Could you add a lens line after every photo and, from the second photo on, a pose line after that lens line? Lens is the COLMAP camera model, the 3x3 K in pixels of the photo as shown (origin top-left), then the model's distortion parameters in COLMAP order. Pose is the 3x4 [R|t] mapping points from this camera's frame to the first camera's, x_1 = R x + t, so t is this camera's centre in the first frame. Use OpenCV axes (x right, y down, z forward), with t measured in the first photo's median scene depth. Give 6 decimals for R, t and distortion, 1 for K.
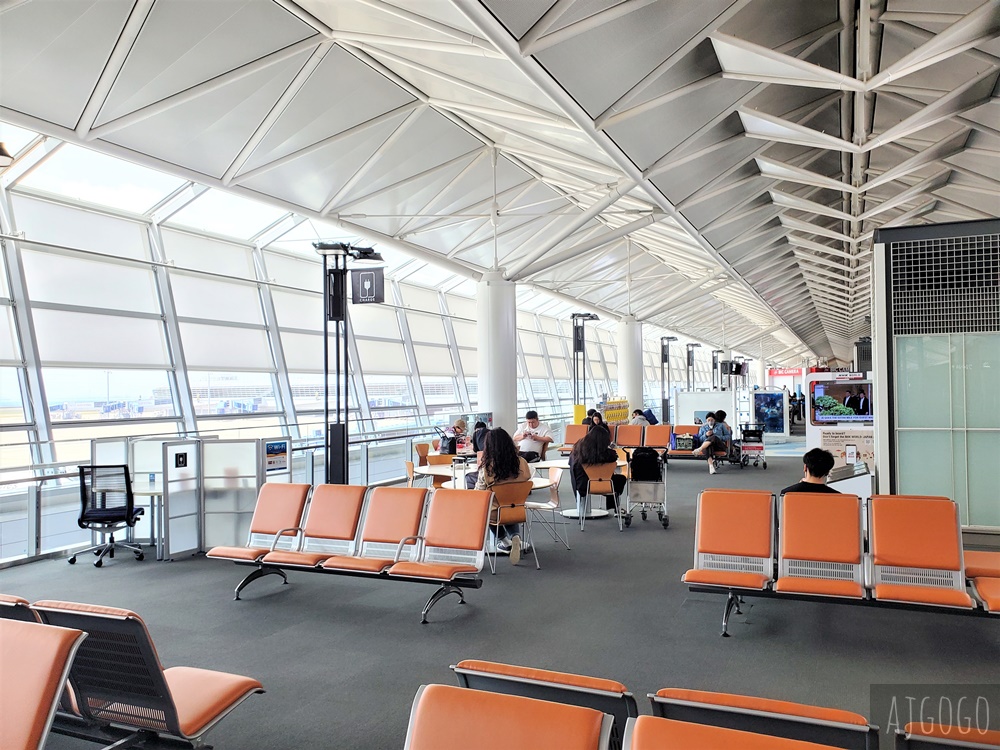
lens RADIAL K [[765.5, 0, 501.5], [0, 765.5, 377.9], [0, 0, 1]] dist [-0.000413, 0.000132]
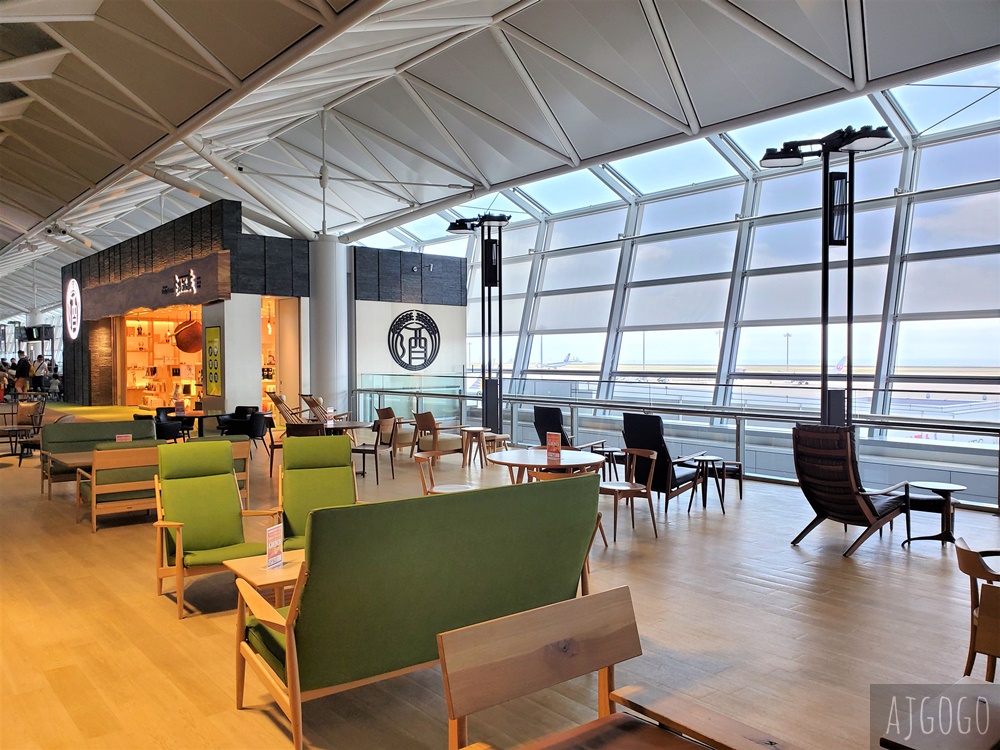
lens RADIAL K [[765.5, 0, 500.3], [0, 765.5, 371.7], [0, 0, 1]] dist [-0.000413, 0.000132]
pose [[-0.432169, 0.026365, -0.901407, 0.533583], [0.024648, 0.999544, 0.017419, 0.019734], [0.901456, -0.014690, -0.432622, 1.037500]]
